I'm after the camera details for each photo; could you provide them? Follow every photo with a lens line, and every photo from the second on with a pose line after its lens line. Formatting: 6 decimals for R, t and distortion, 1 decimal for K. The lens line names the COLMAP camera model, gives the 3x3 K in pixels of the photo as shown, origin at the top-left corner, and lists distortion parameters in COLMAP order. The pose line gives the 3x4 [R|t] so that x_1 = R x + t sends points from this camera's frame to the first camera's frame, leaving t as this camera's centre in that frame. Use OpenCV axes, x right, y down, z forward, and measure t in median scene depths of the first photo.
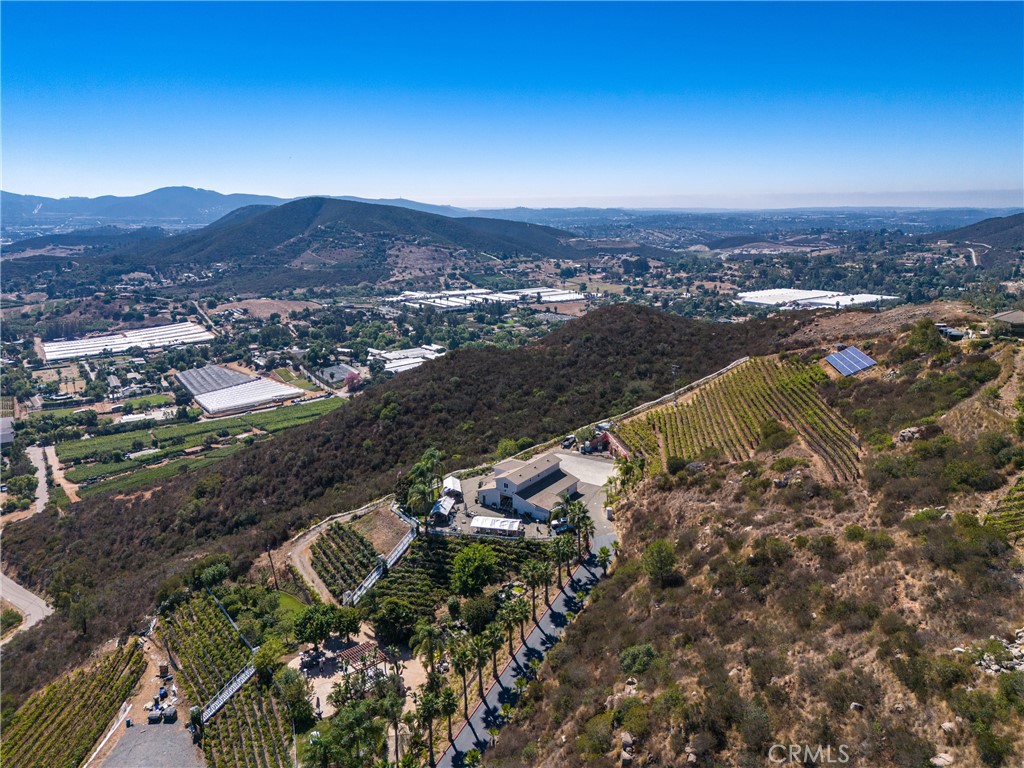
lens RADIAL K [[751.6, 0, 512.0], [0, 751.6, 384.0], [0, 0, 1]] dist [0.085481, -0.072187]
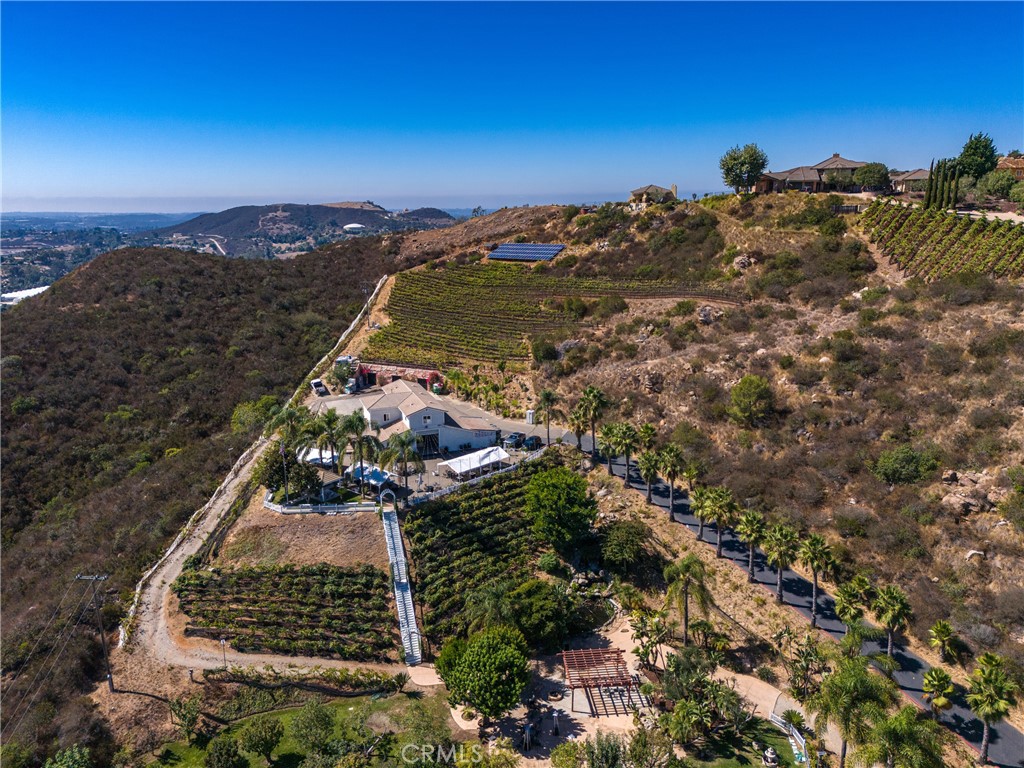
lens RADIAL K [[751.6, 0, 512.0], [0, 751.6, 384.0], [0, 0, 1]] dist [0.085481, -0.072187]
pose [[0.560171, -0.198064, 0.804350, -0.144054], [0.206910, 0.973672, 0.095661, 0.014673], [-0.802120, 0.112842, 0.586404, 0.145067]]
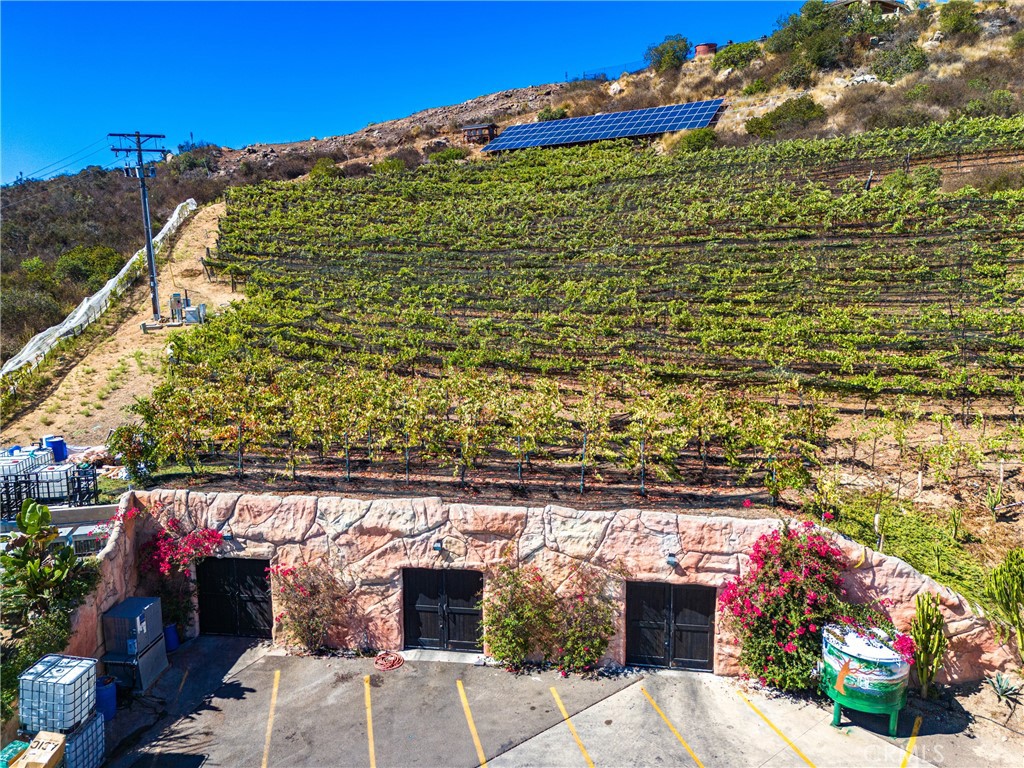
lens RADIAL K [[751.6, 0, 512.0], [0, 751.6, 384.0], [0, 0, 1]] dist [0.085481, -0.072187]
pose [[0.298778, -0.152671, 0.942031, 0.013791], [0.239012, 0.967631, 0.081014, 0.018256], [-0.923907, 0.200951, 0.325598, 0.314357]]
